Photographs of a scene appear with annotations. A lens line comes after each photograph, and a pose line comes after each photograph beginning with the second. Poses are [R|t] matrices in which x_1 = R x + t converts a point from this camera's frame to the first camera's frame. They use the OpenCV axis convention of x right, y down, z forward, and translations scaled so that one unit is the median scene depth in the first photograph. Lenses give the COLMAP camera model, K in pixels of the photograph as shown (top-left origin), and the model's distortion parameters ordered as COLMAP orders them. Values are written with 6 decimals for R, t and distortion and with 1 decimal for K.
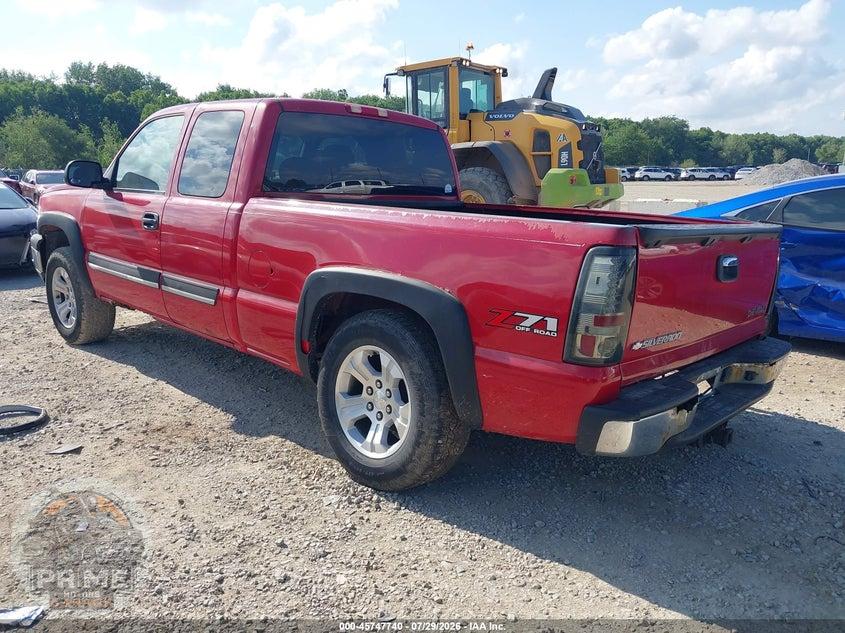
lens RADIAL K [[680.8, 0, 419.4], [0, 680.8, 313.4], [0, 0, 1]] dist [0.016344, -0.000369]
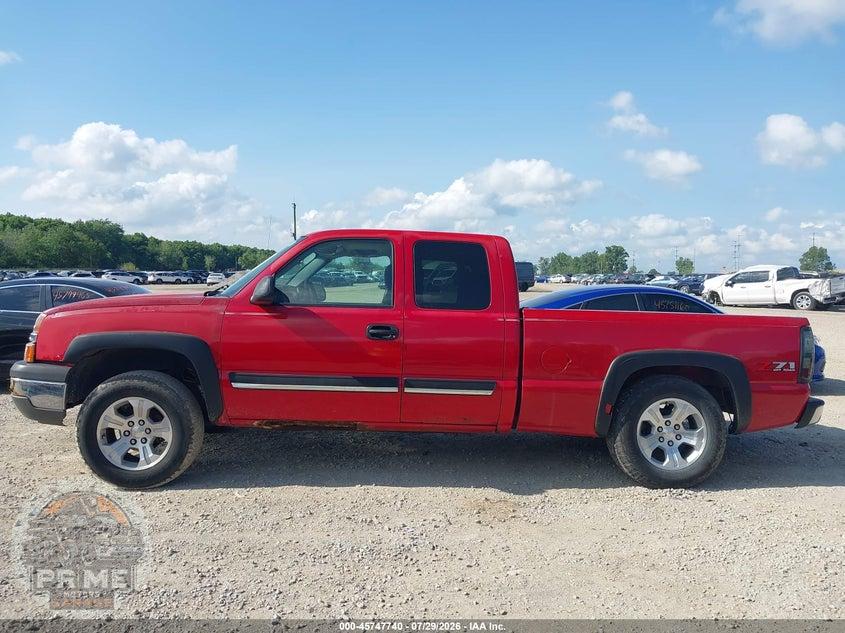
lens RADIAL K [[689.3, 0, 422.5], [0, 689.3, 316.5], [0, 0, 1]] dist [-0.001799, -0.005036]
pose [[0.687285, -0.032967, 0.725640, -0.083620], [0.136507, 0.987033, -0.084449, -0.004268], [-0.713446, 0.157095, 0.682873, 0.014941]]
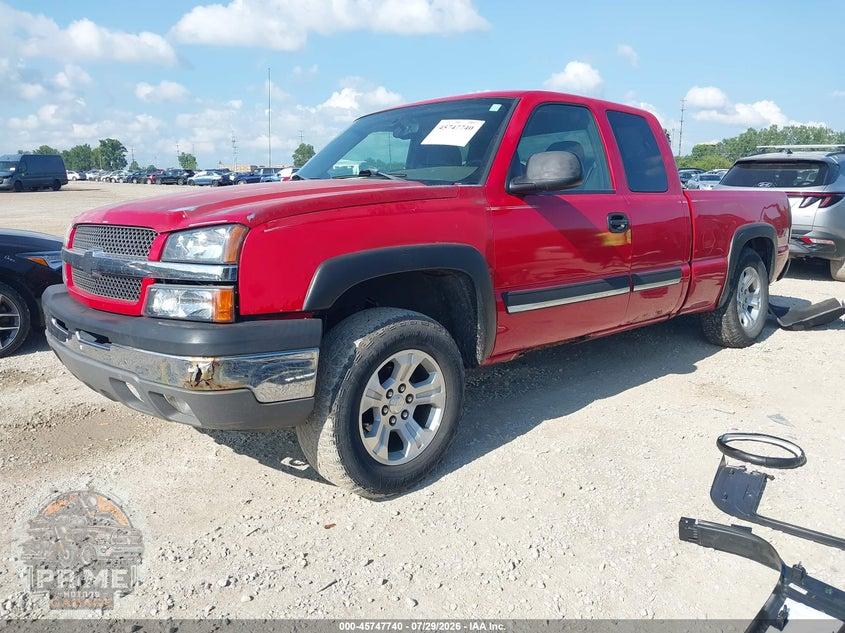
lens RADIAL K [[680.8, 0, 419.4], [0, 680.8, 313.4], [0, 0, 1]] dist [0.016344, -0.000369]
pose [[0.034016, -0.196505, 0.979913, -0.096825], [0.206922, 0.960620, 0.185454, -0.017959], [-0.977766, 0.196458, 0.073337, 0.090099]]
